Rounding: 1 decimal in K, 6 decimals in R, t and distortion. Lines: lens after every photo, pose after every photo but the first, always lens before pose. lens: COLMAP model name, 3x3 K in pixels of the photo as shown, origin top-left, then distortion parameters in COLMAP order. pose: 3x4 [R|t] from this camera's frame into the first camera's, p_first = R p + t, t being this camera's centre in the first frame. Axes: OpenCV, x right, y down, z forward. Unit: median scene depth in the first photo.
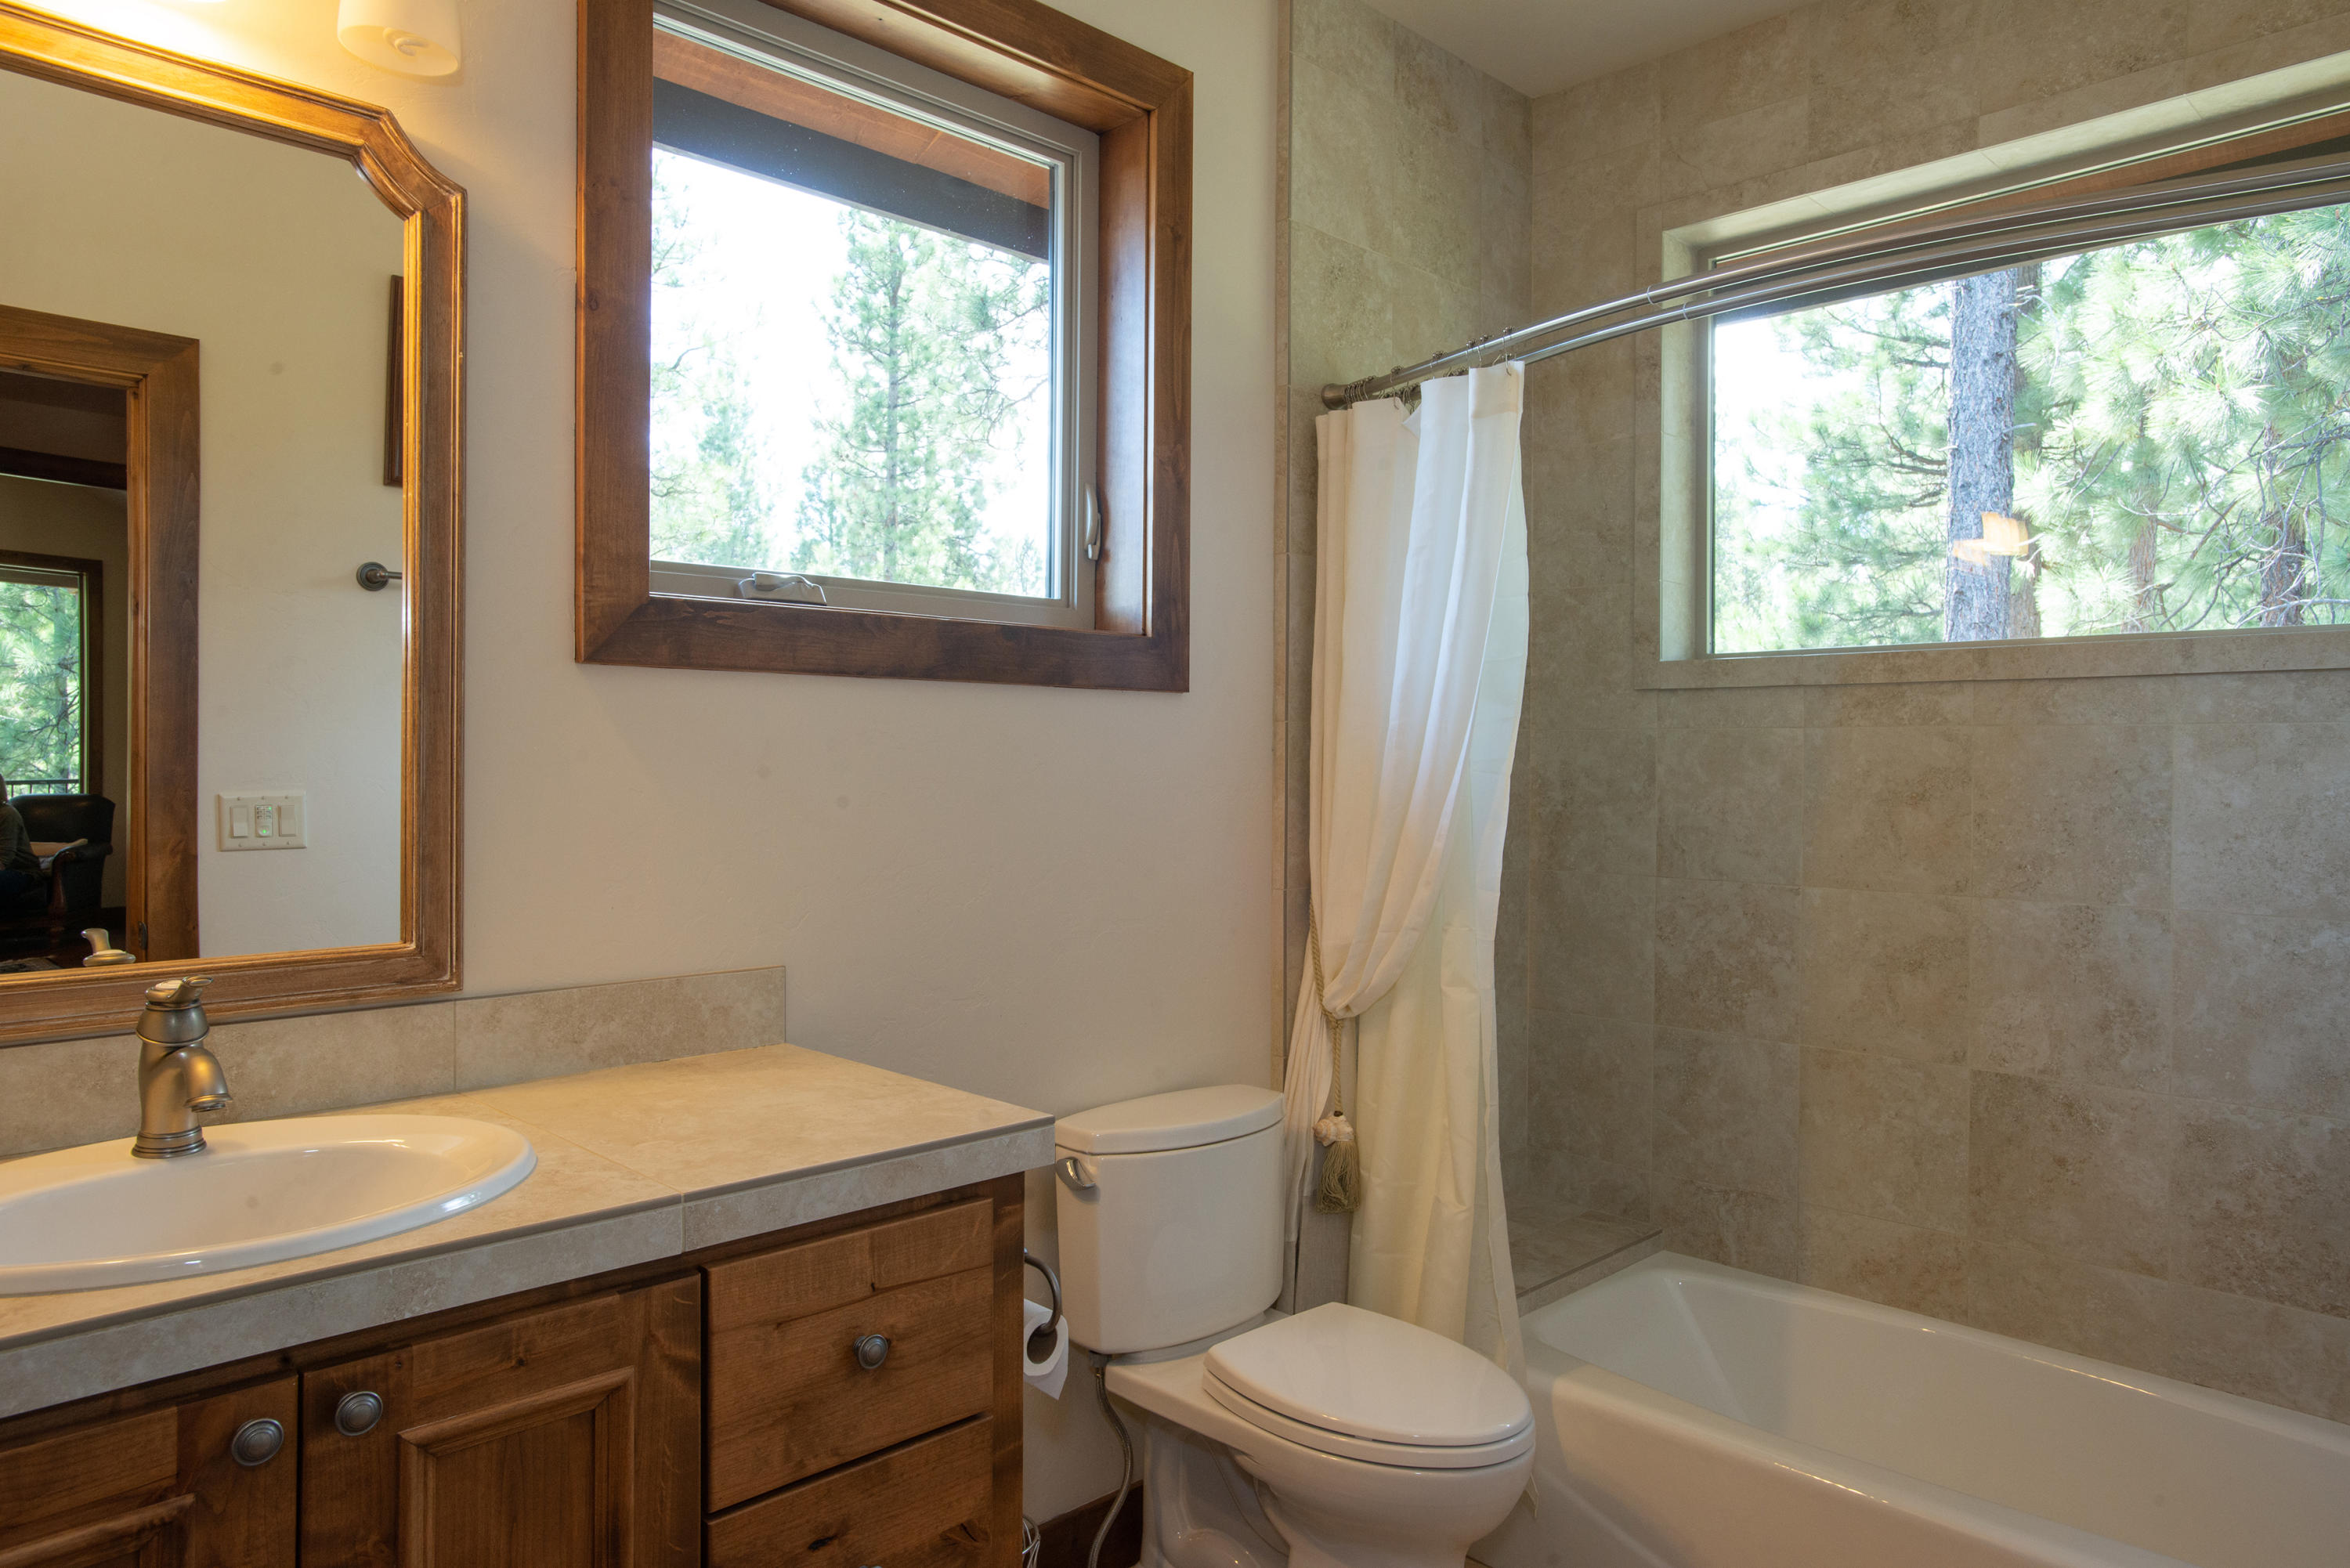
lens RADIAL K [[1560.6, 0, 1172.9], [0, 1560.6, 774.7], [0, 0, 1]] dist [-0.039134, -0.000078]
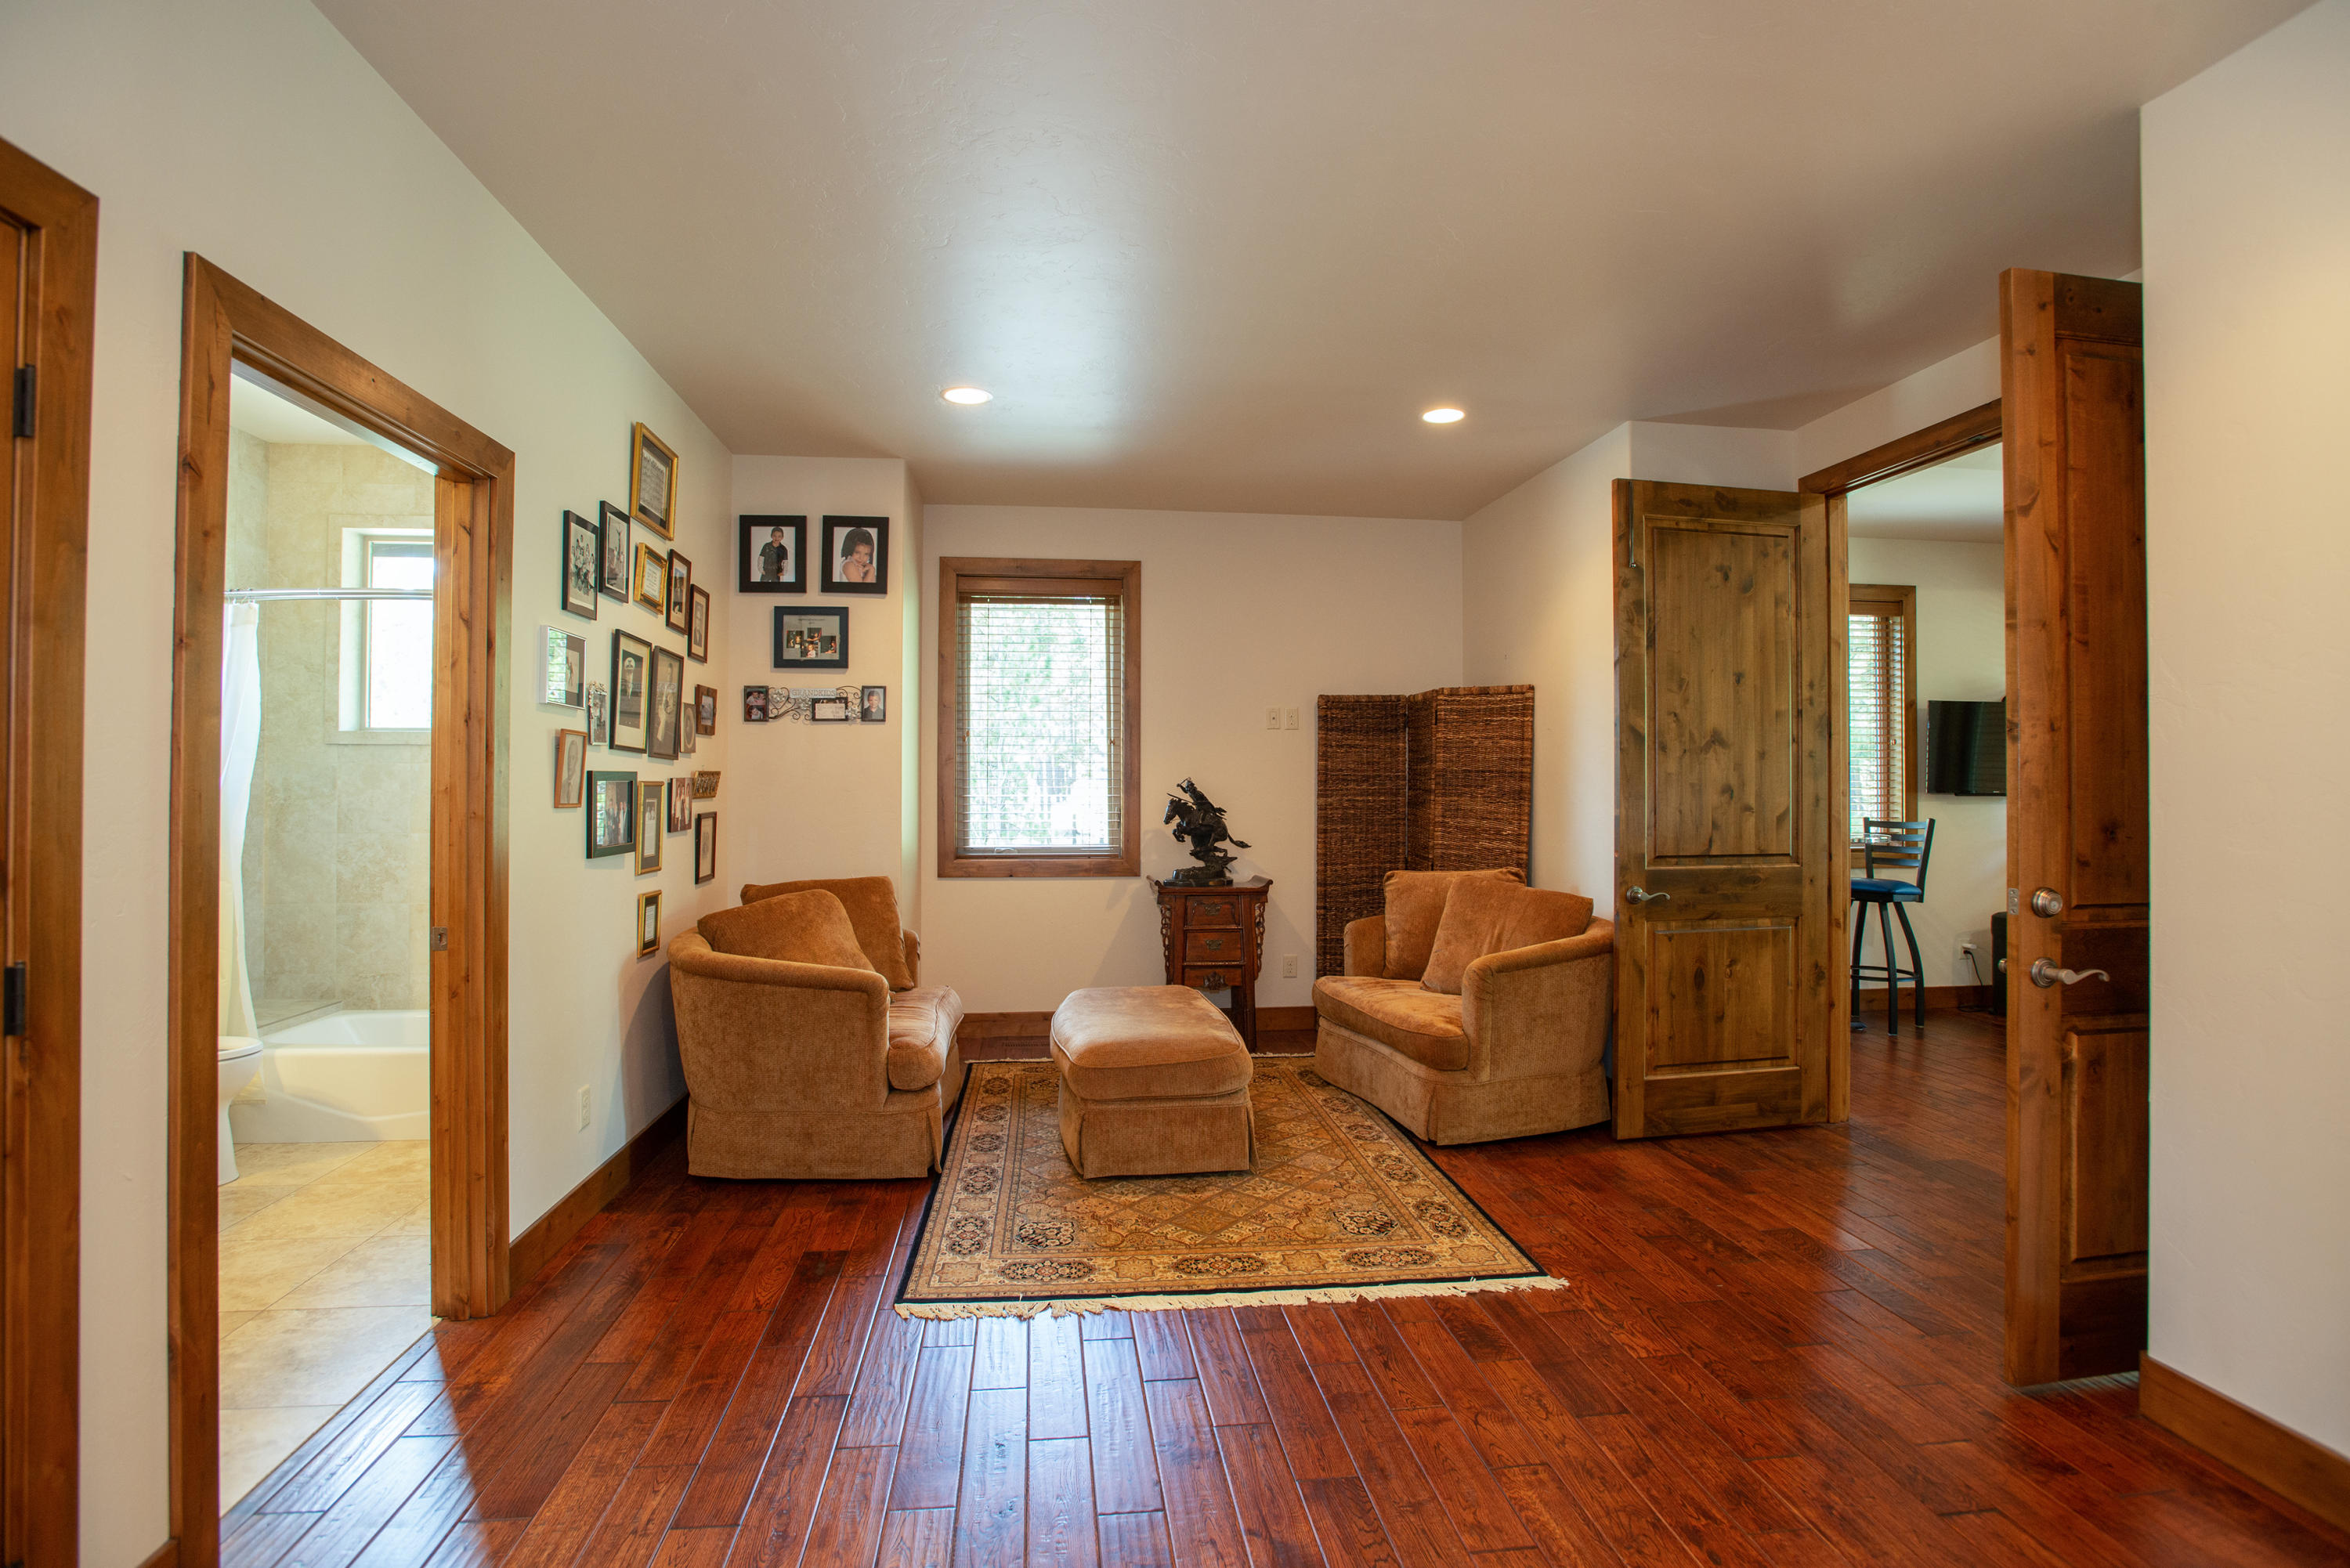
lens RADIAL K [[1145.5, 0, 1178.6], [0, 1145.5, 768.8], [0, 0, 1]] dist [-0.026313, -0.000106]
pose [[0.624286, 0.004450, 0.781183, -0.172403], [0.007629, 0.999901, -0.011793, 0.005370], [-0.781159, 0.013322, 0.624190, -0.849575]]
